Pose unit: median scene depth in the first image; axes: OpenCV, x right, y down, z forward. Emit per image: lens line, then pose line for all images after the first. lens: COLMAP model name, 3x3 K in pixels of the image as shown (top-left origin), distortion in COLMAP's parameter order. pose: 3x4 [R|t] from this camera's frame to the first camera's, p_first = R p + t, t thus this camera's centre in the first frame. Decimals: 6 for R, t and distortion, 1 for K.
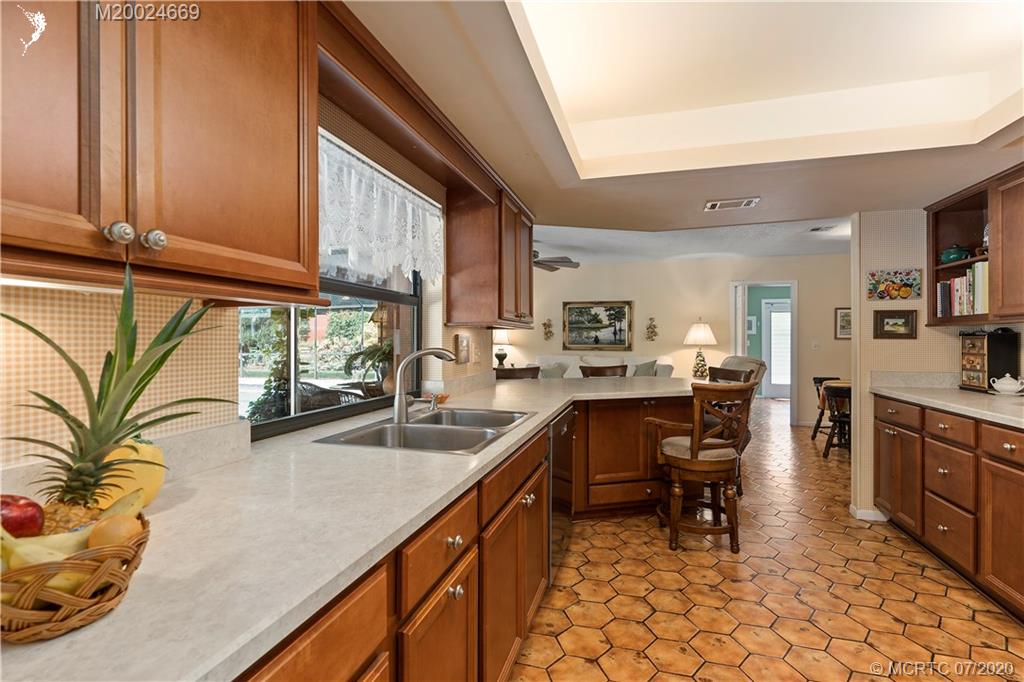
lens RADIAL K [[473.8, 0, 512.0], [0, 473.8, 341.0], [0, 0, 1]] dist [-0.002513, 0.000275]
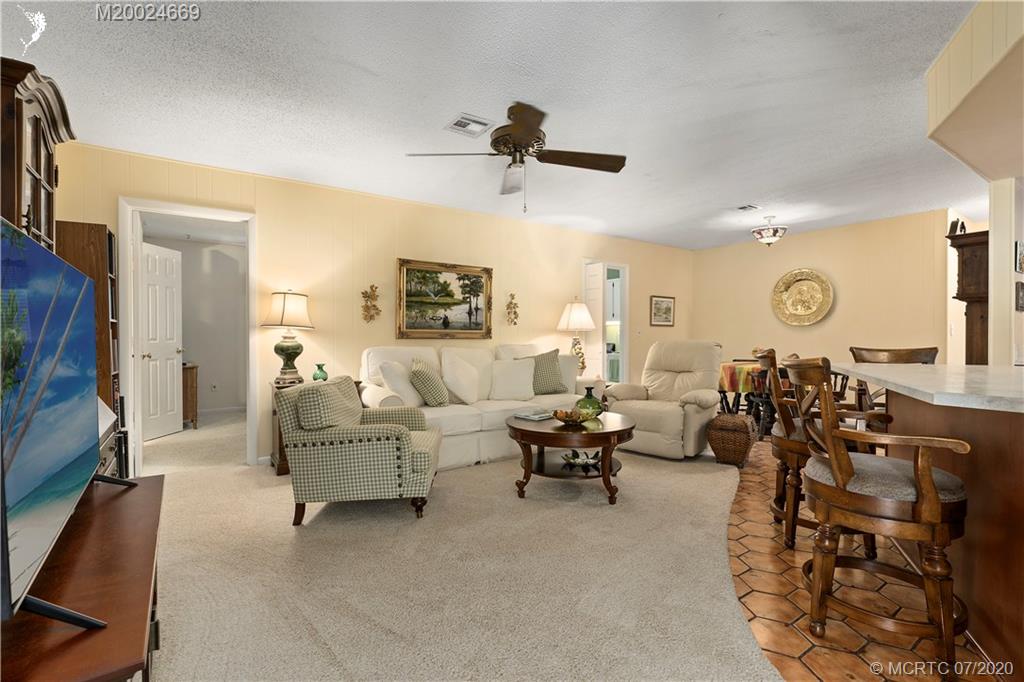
lens RADIAL K [[473.8, 0, 512.0], [0, 473.8, 341.0], [0, 0, 1]] dist [-0.002513, 0.000275]
pose [[0.618770, -0.005780, 0.785551, -0.656763], [0.004898, 0.999982, 0.003500, 0.050717], [-0.785557, 0.001682, 0.618787, 1.209233]]
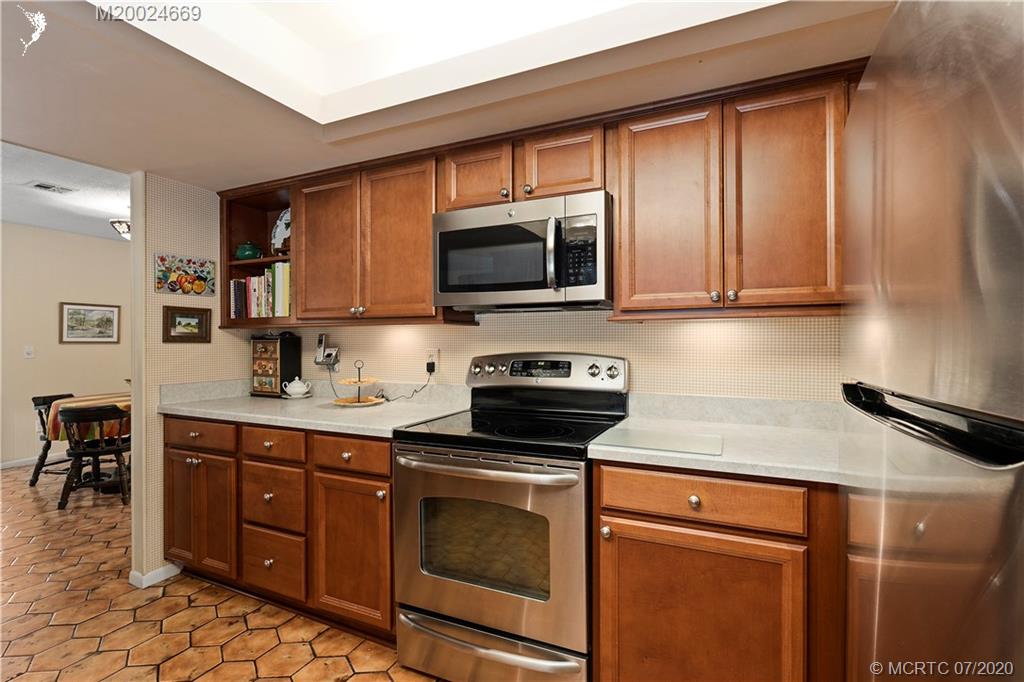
lens RADIAL K [[473.8, 0, 512.0], [0, 473.8, 341.0], [0, 0, 1]] dist [-0.002513, 0.000275]
pose [[0.160787, 0.000921, 0.986989, 0.101496], [0.006170, 0.999979, -0.001938, -0.002723], [-0.986970, 0.006401, 0.160778, 0.328454]]
